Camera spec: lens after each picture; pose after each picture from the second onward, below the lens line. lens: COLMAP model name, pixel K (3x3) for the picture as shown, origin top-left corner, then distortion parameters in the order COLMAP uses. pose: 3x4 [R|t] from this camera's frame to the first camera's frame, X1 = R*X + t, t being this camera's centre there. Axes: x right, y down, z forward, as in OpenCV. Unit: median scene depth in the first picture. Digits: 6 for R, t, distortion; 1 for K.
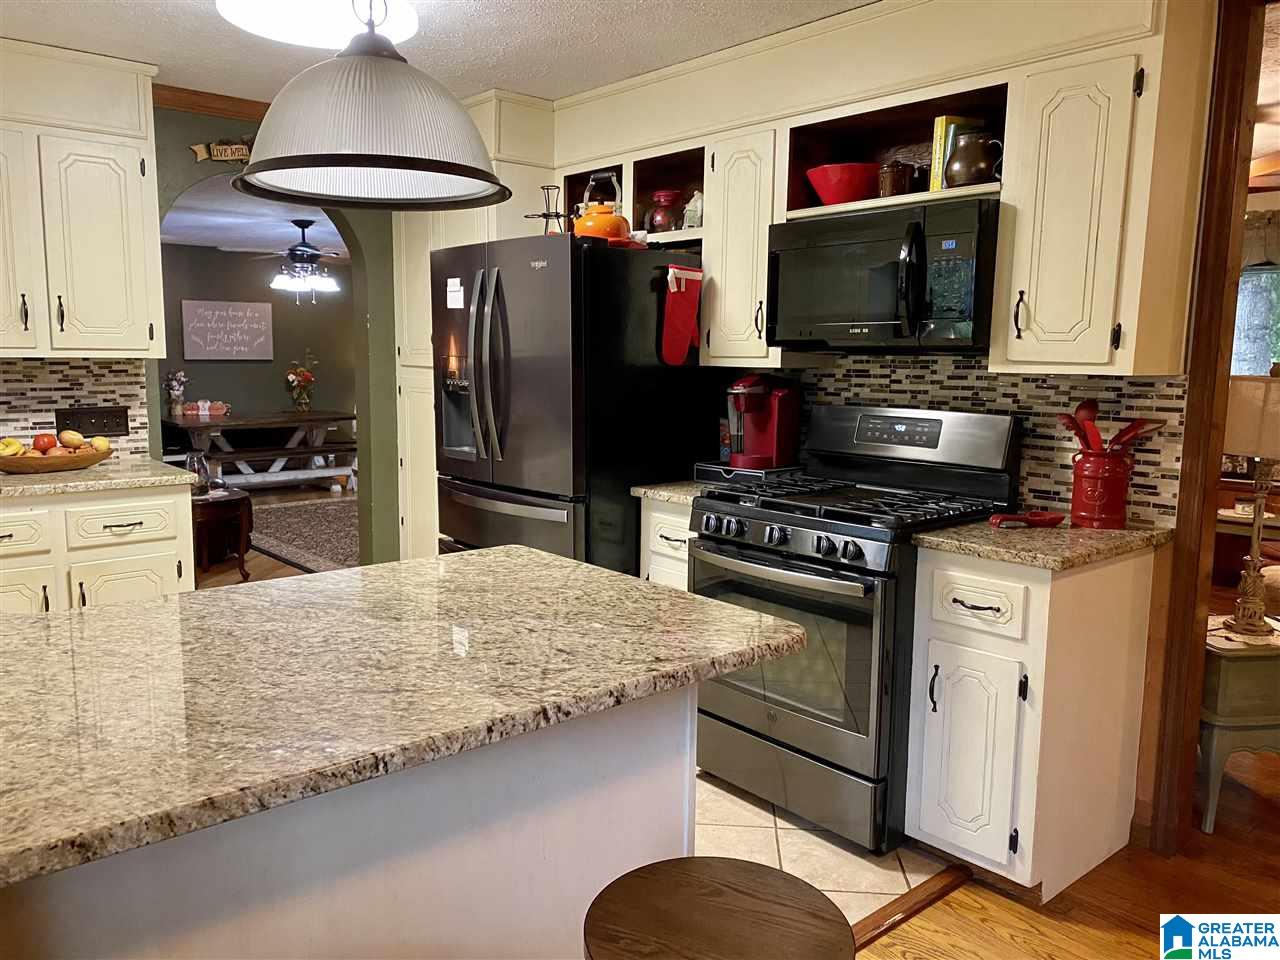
lens RADIAL K [[985.6, 0, 639.9], [0, 985.6, 480.9], [0, 0, 1]] dist [0.008541, 0.003680]
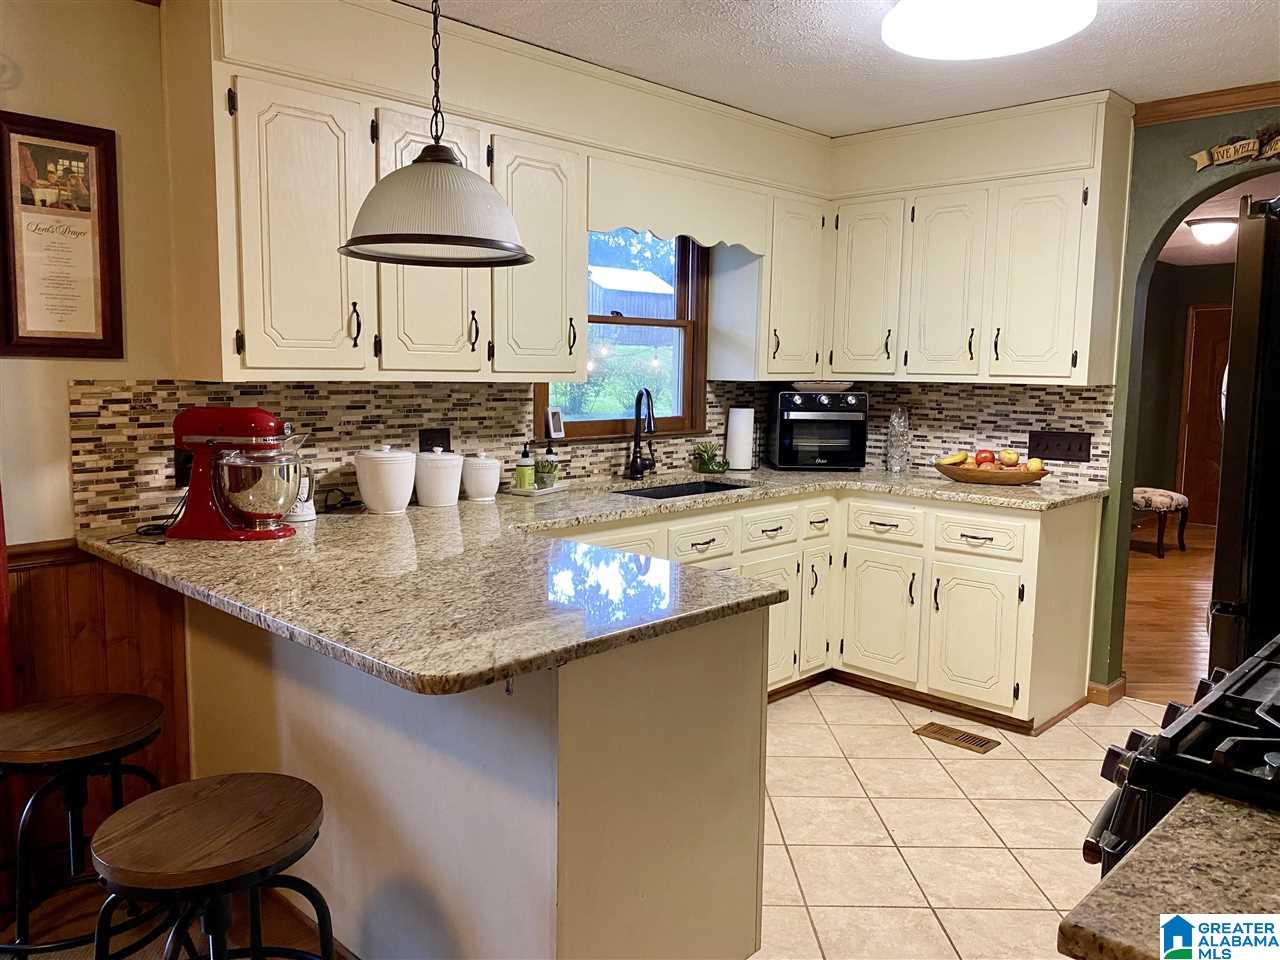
lens RADIAL K [[985.6, 0, 640.5], [0, 985.6, 479.9], [0, 0, 1]] dist [0.008541, 0.003680]
pose [[0.100924, 0.107586, -0.989060, 0.452626], [-0.143487, 0.985316, 0.092537, -0.057911], [0.984493, 0.132578, 0.114879, 0.454845]]
